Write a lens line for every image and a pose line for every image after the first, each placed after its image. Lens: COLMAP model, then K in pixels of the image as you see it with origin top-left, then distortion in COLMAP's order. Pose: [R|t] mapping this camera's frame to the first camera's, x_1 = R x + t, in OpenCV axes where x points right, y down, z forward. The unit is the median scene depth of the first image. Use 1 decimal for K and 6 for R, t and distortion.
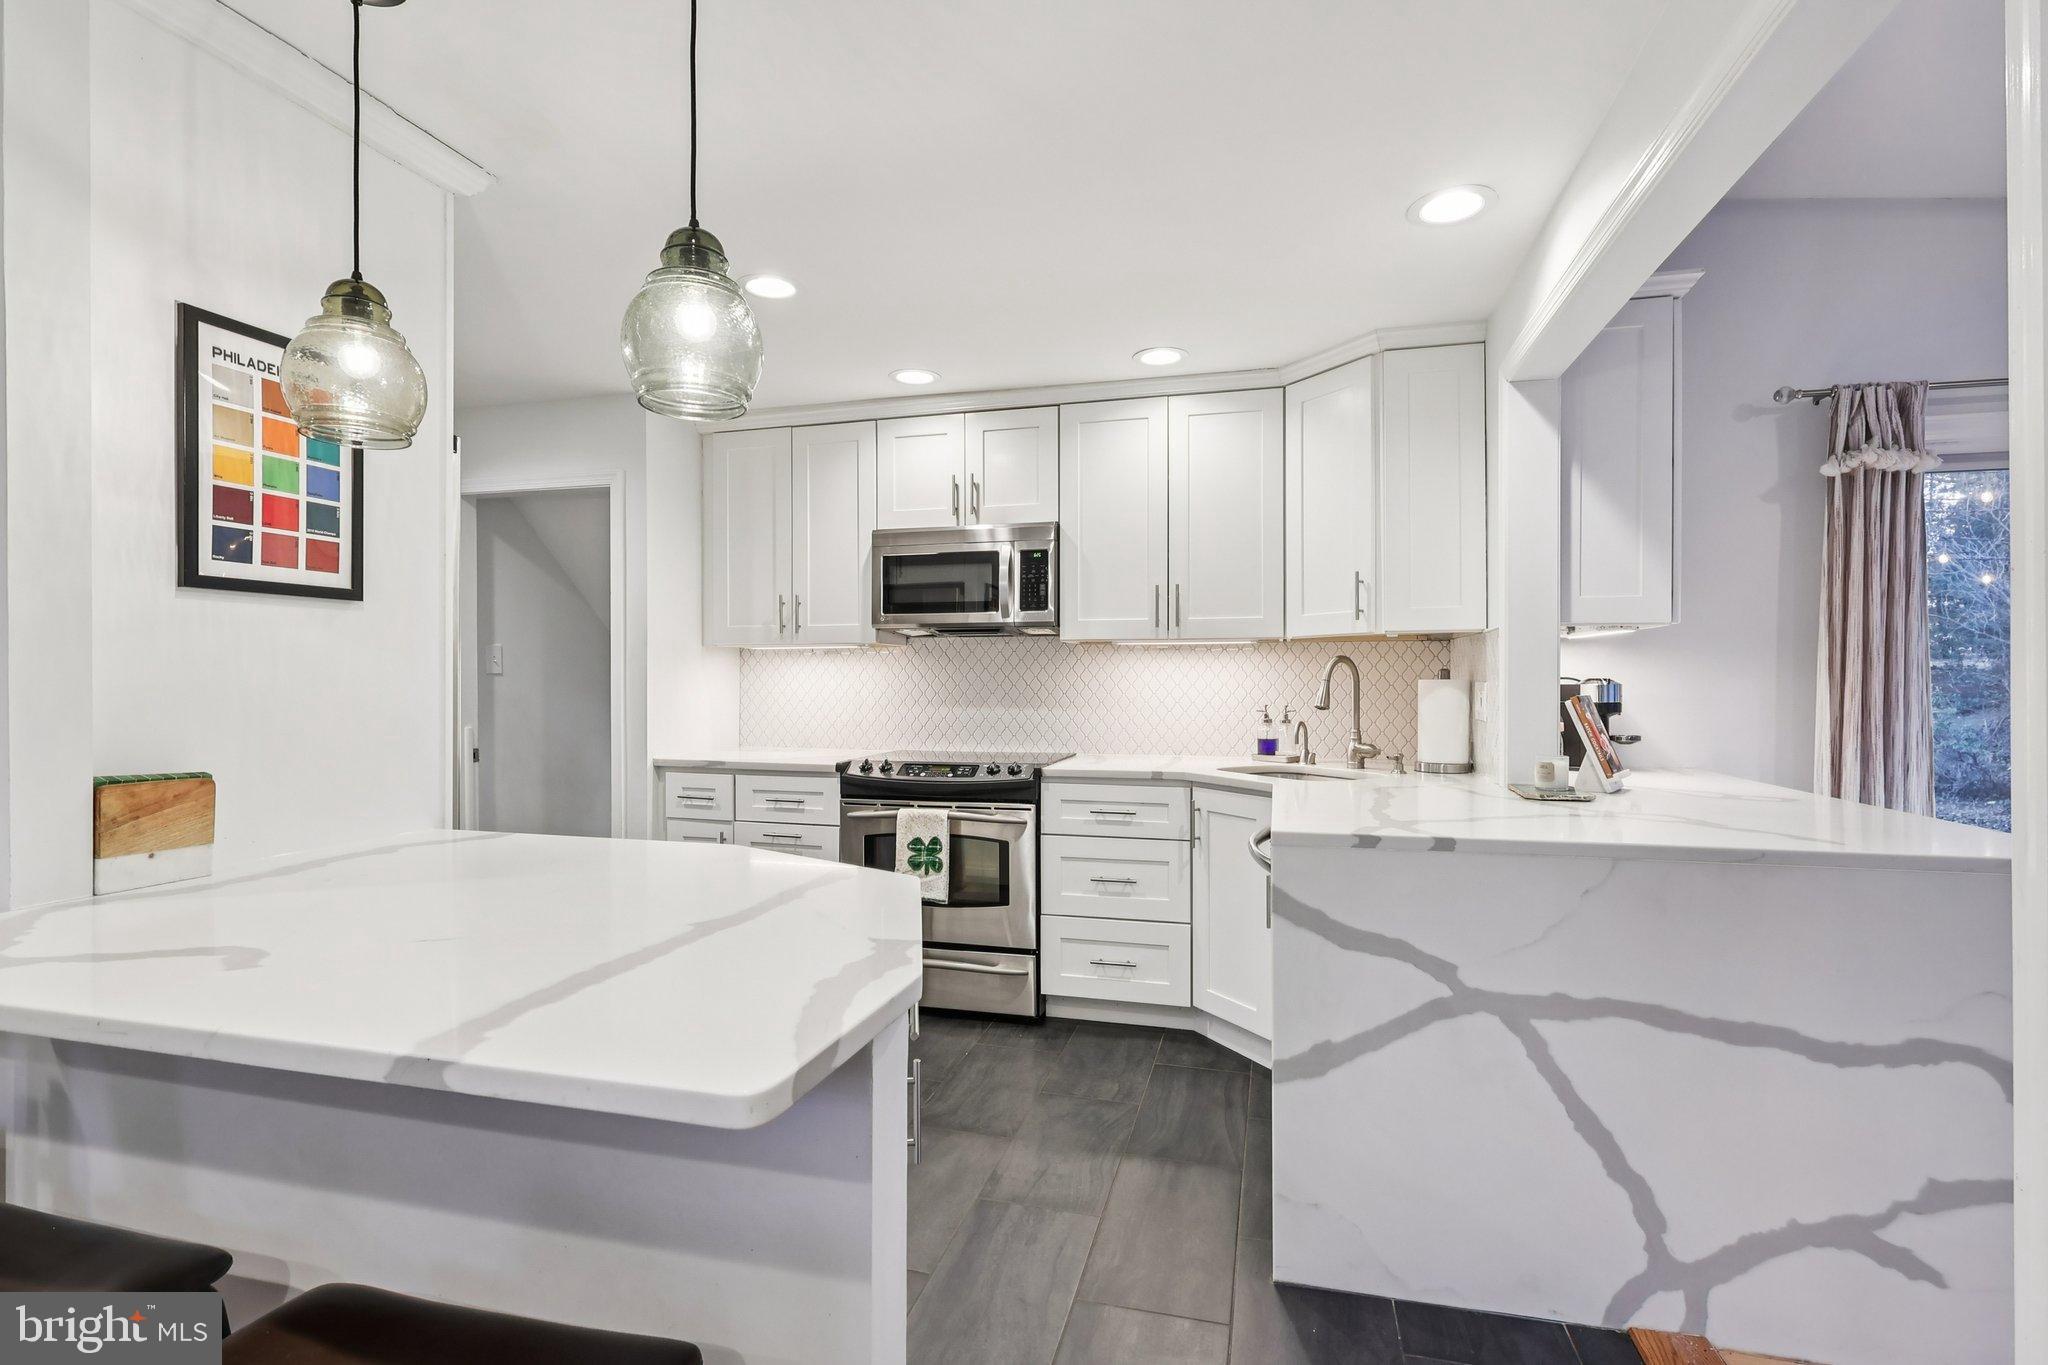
lens RADIAL K [[955.7, 0, 1022.7], [0, 955.7, 676.8], [0, 0, 1]] dist [-0.000799, -0.001413]
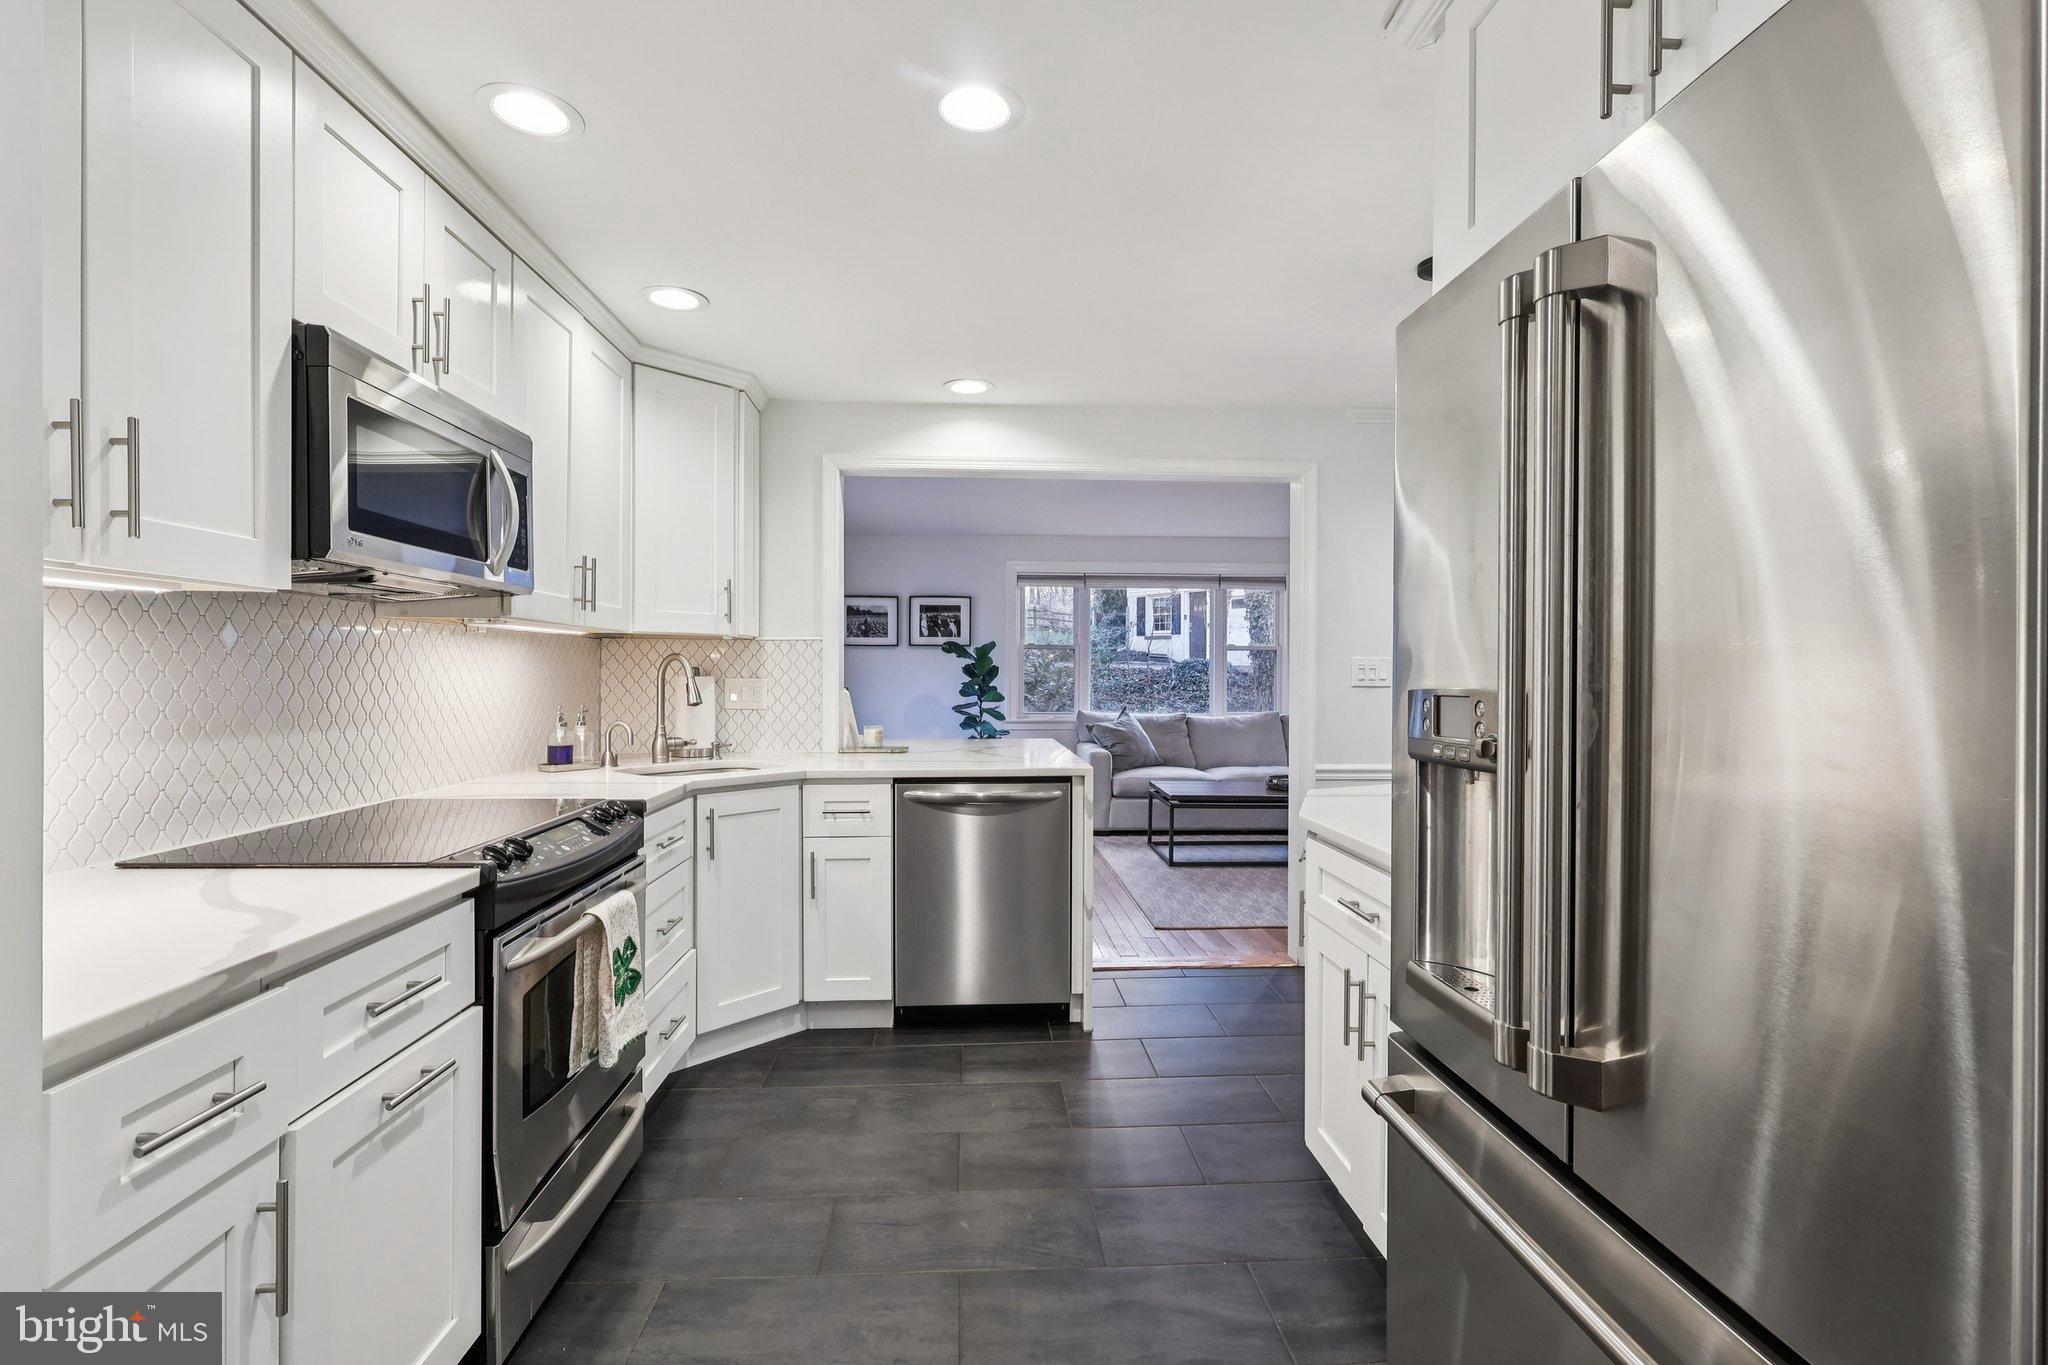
lens RADIAL K [[955.7, 0, 1022.7], [0, 955.7, 676.8], [0, 0, 1]] dist [-0.000799, -0.001413]
pose [[-0.322685, -0.005107, 0.946493, -0.722667], [-0.004787, 0.999981, 0.003763, -0.001967], [-0.946494, -0.003316, -0.322703, 0.925472]]
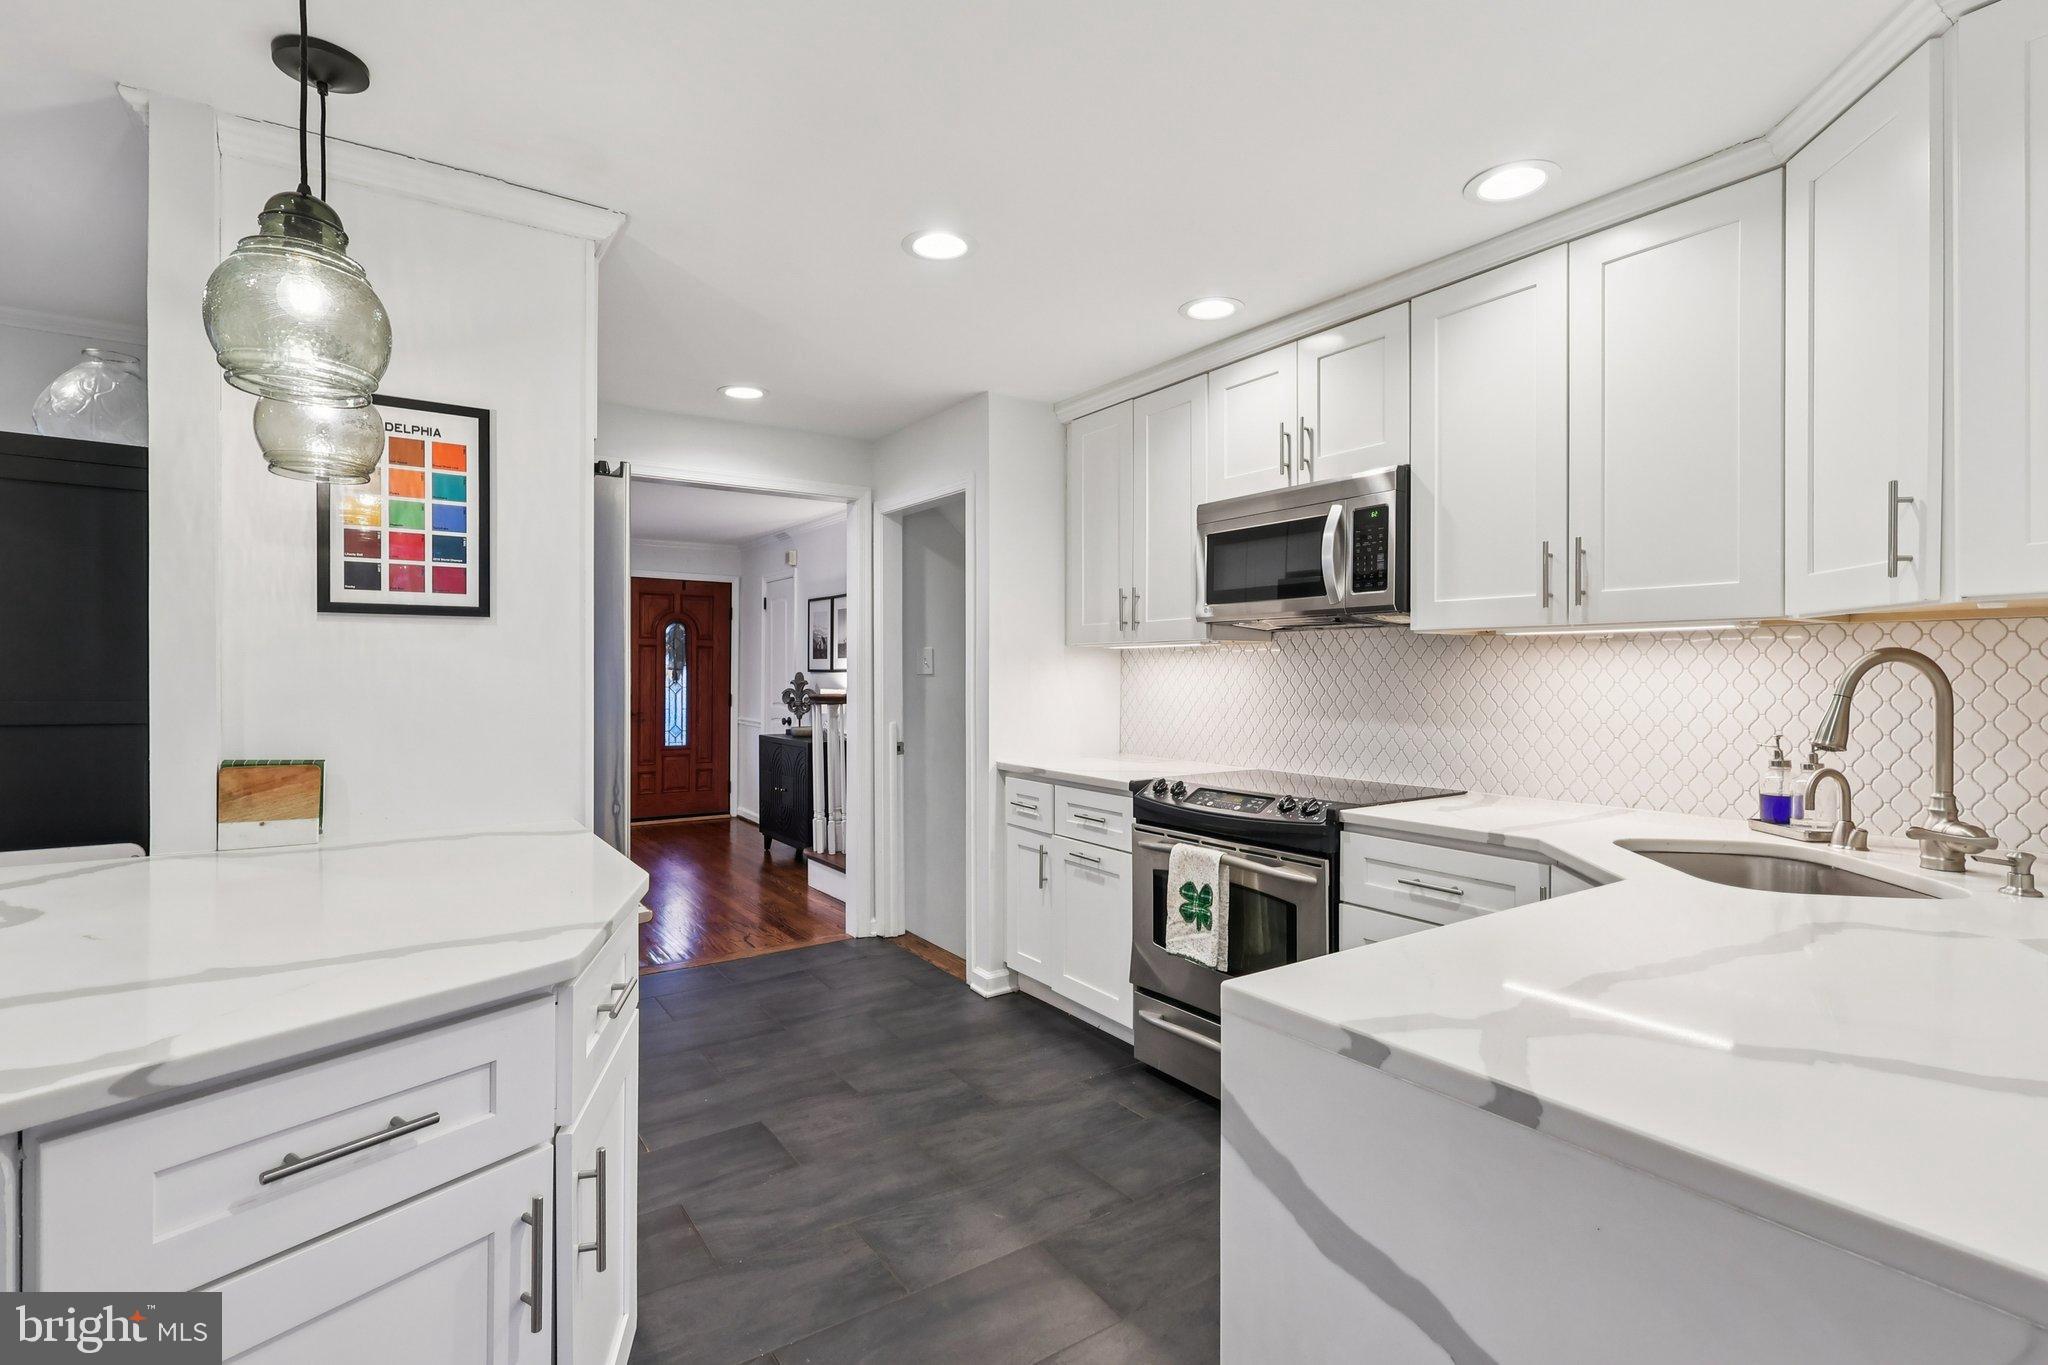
lens RADIAL K [[955.7, 0, 1022.7], [0, 955.7, 676.8], [0, 0, 1]] dist [-0.000799, -0.001413]
pose [[0.763606, 0.005165, -0.645662, 0.291448], [-0.002157, 0.999983, 0.005448, -0.008023], [0.645679, -0.002768, 0.763604, 0.287784]]
